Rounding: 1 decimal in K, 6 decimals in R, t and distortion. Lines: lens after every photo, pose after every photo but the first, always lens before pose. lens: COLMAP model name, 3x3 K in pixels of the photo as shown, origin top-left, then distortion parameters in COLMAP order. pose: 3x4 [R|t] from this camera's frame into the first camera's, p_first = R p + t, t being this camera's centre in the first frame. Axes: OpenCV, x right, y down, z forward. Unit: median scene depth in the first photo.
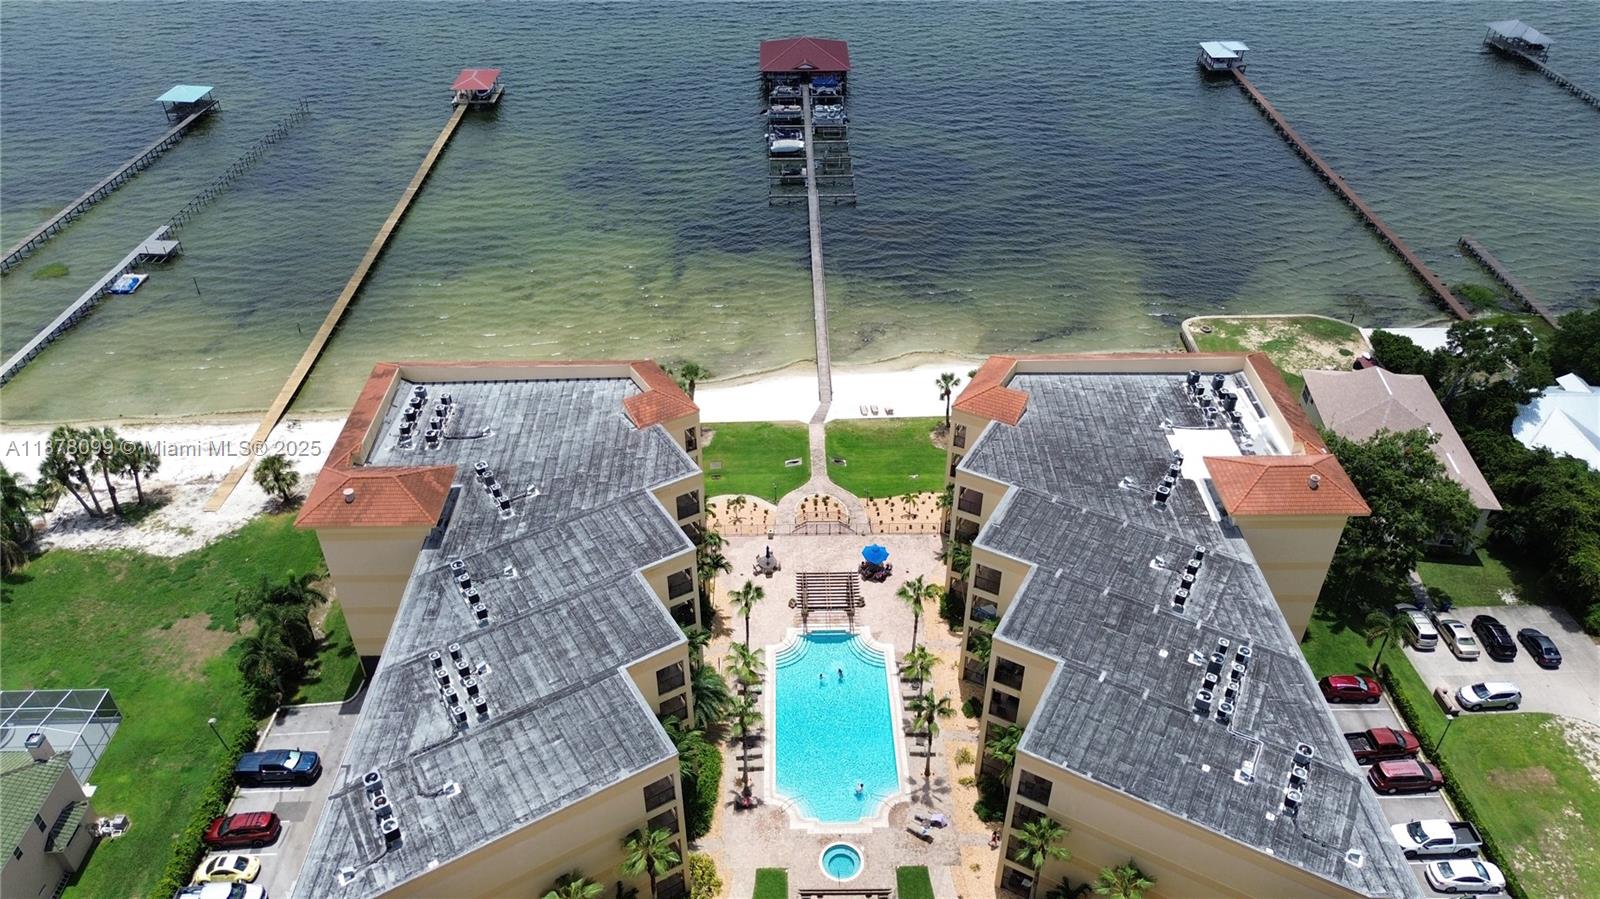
lens RADIAL K [[1142.6, 0, 800.0], [0, 1142.6, 449.5], [0, 0, 1]] dist [0.076260, -0.070565]
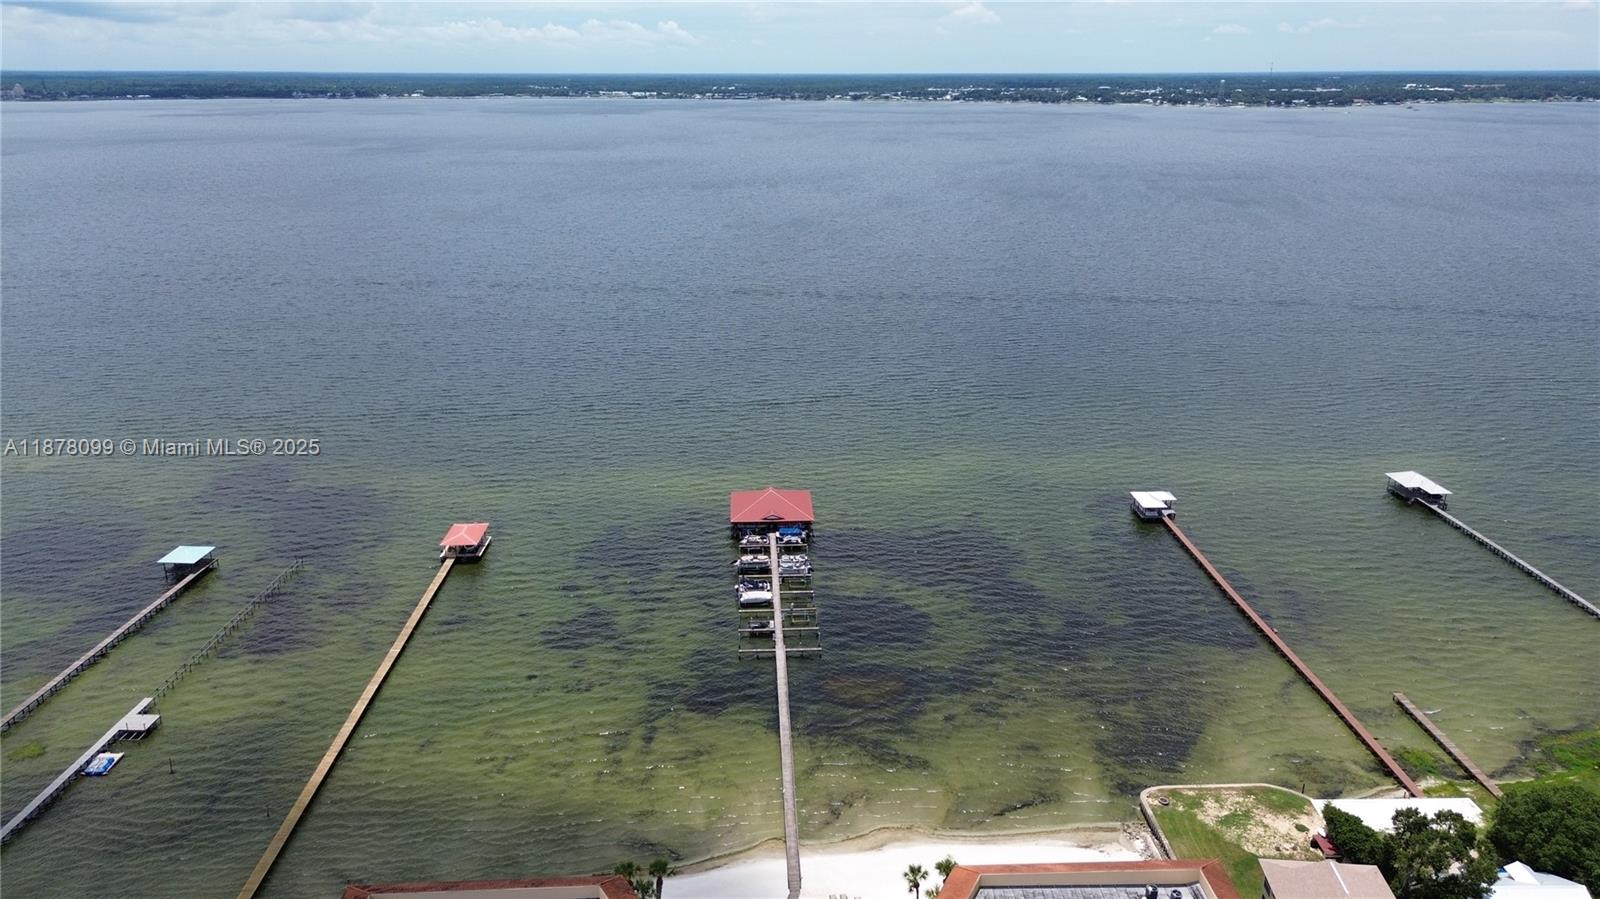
lens RADIAL K [[1142.6, 0, 800.0], [0, 1142.6, 449.5], [0, 0, 1]] dist [0.076260, -0.070565]
pose [[0.999603, -0.005991, 0.027529, 0.002783], [0.014261, 0.950302, -0.311002, -0.127520], [-0.024298, 0.311272, 0.950010, -0.099203]]
